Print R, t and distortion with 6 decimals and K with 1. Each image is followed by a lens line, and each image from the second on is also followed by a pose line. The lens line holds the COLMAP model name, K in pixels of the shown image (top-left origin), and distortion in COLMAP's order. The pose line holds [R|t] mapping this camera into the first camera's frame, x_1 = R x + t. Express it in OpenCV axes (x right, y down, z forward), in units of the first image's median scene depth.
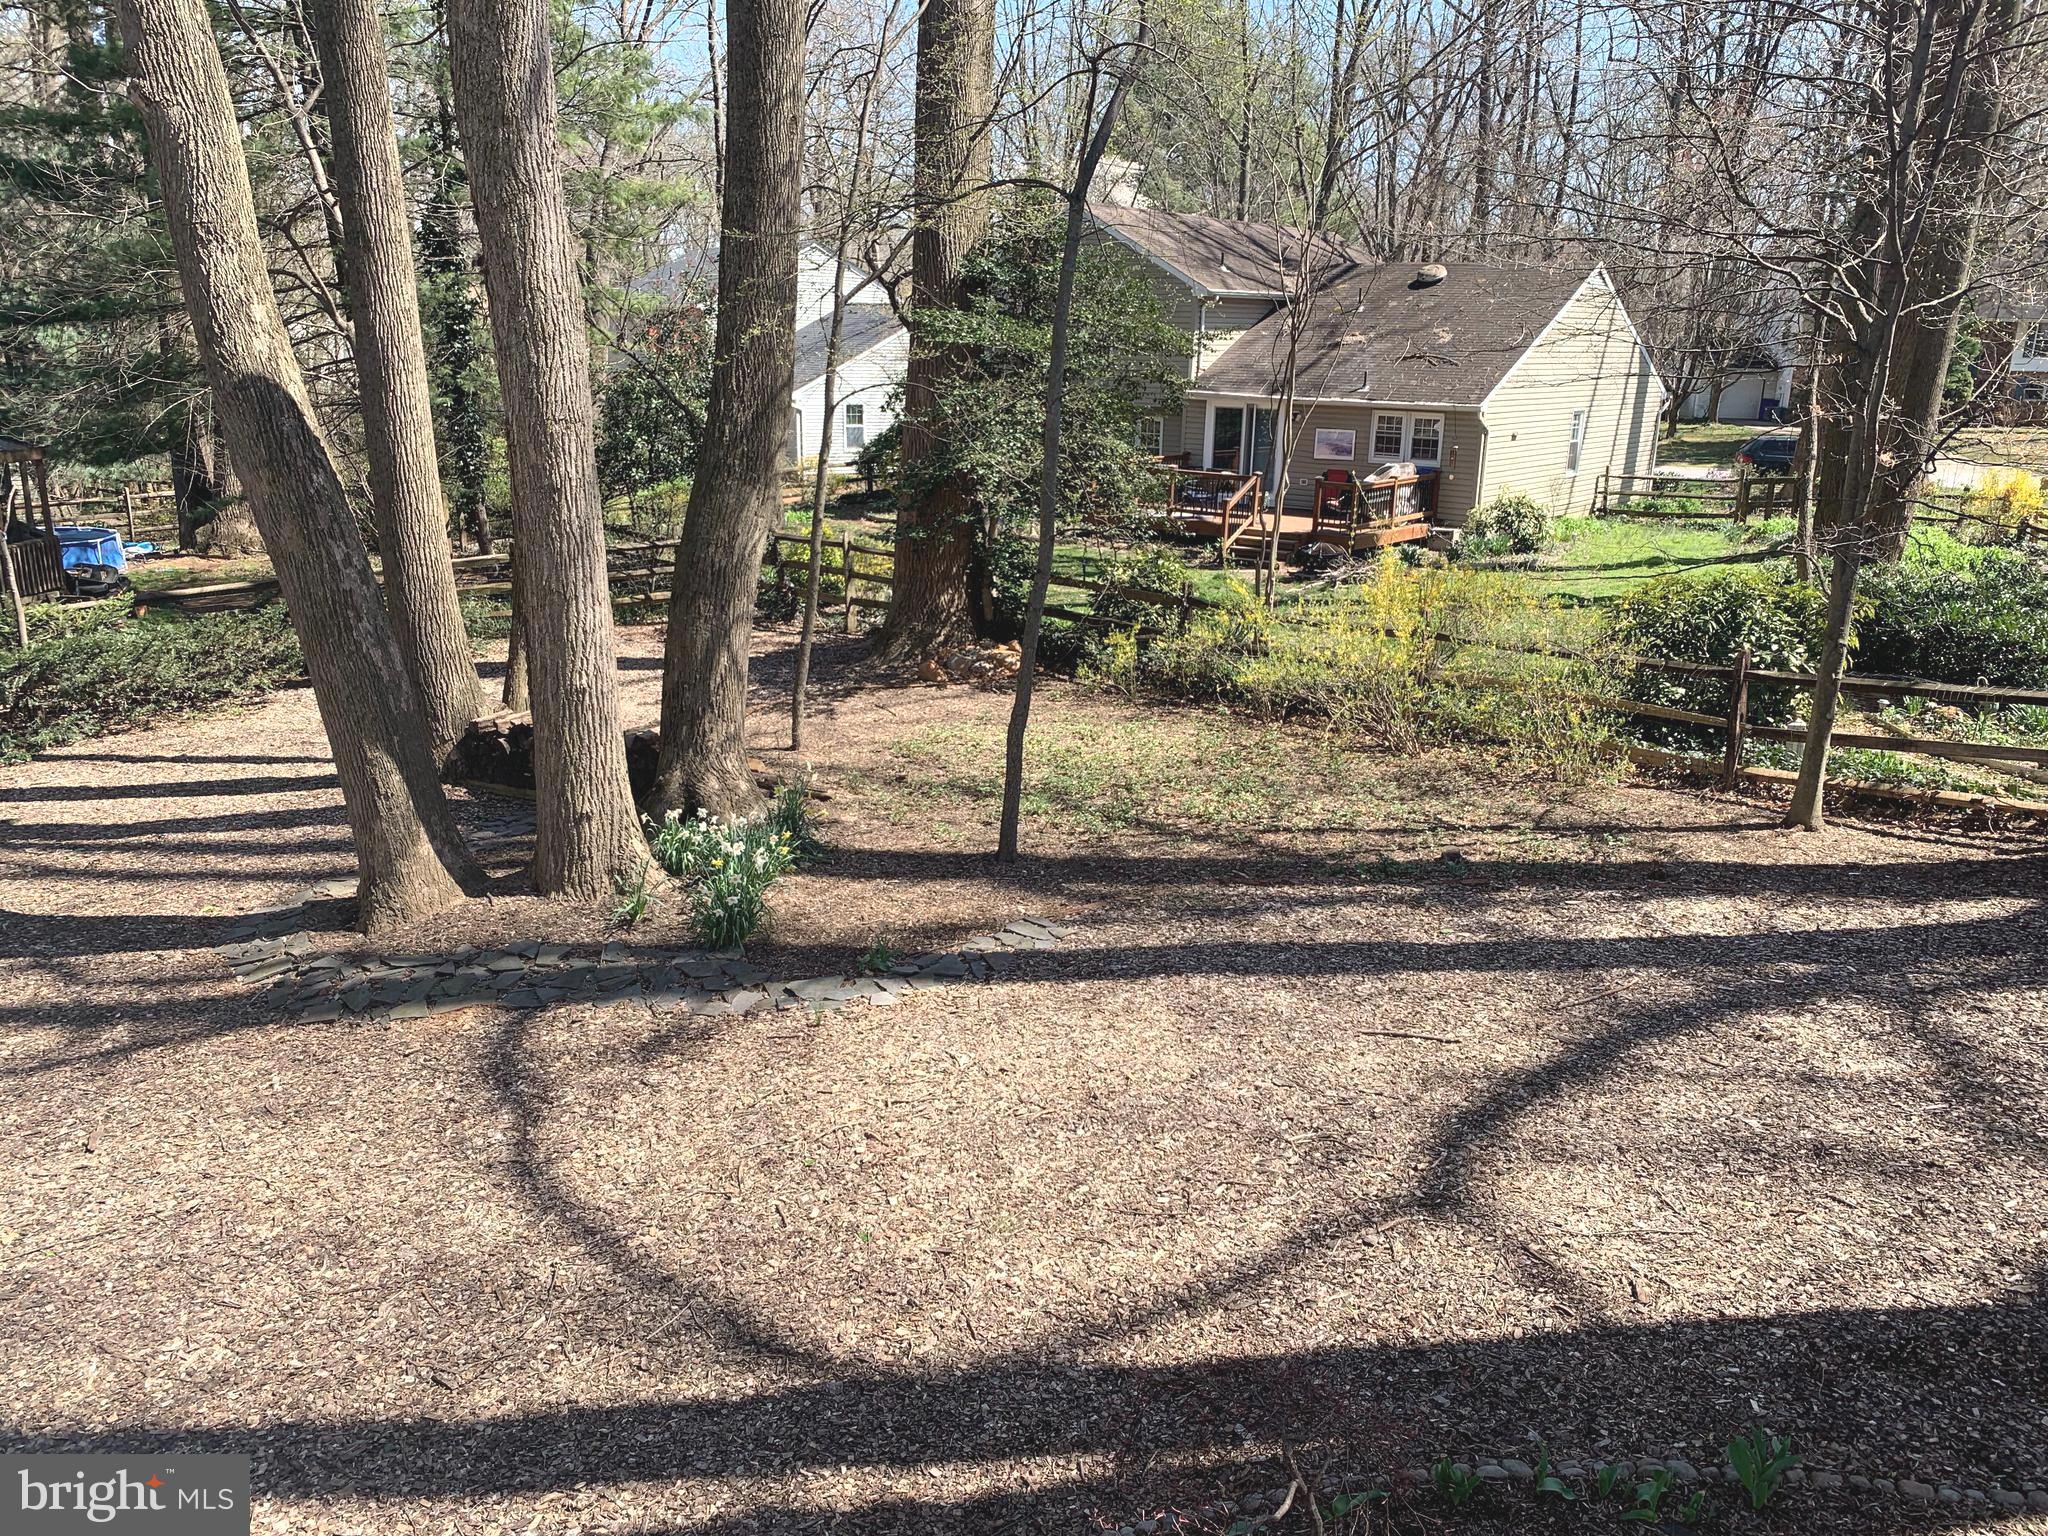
lens RADIAL K [[1573.8, 0, 1024.0], [0, 1573.8, 768.0], [0, 0, 1]] dist [0.011096, -0.004233]
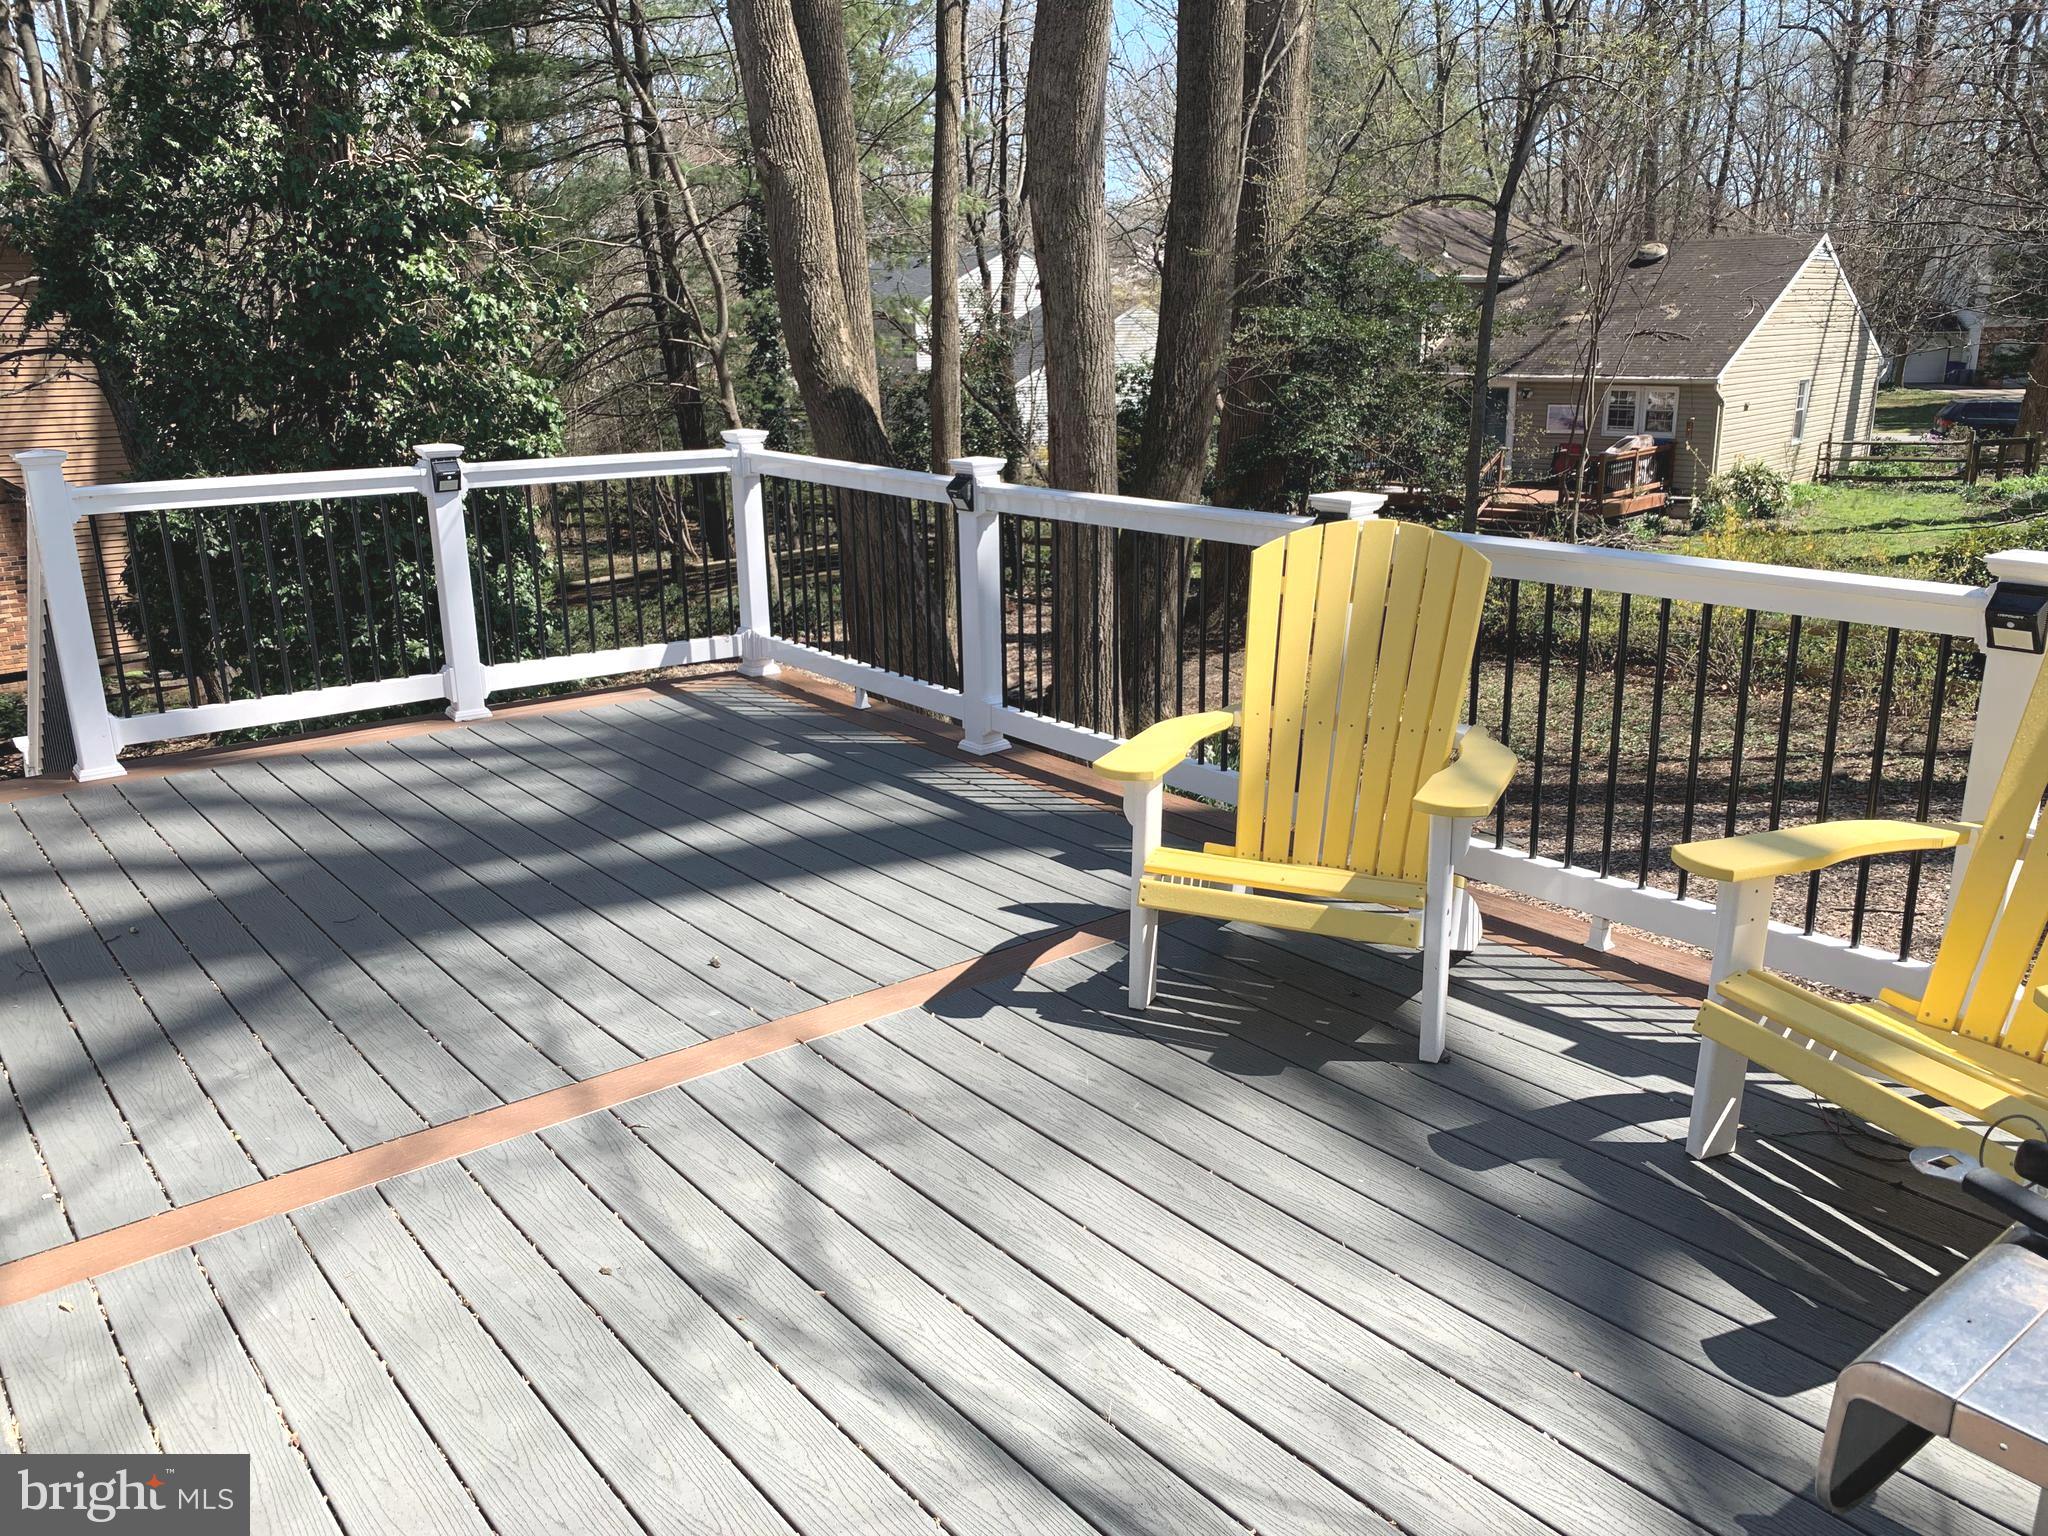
lens RADIAL K [[1568.6, 0, 1033.4], [0, 1568.6, 756.2], [0, 0, 1]] dist [-0.000562, 0.001860]
pose [[0.997150, -0.015833, -0.073771, -0.085455], [0.015834, 0.999874, -0.000562, 0.012600], [0.073771, -0.000607, 0.997275, -0.062883]]
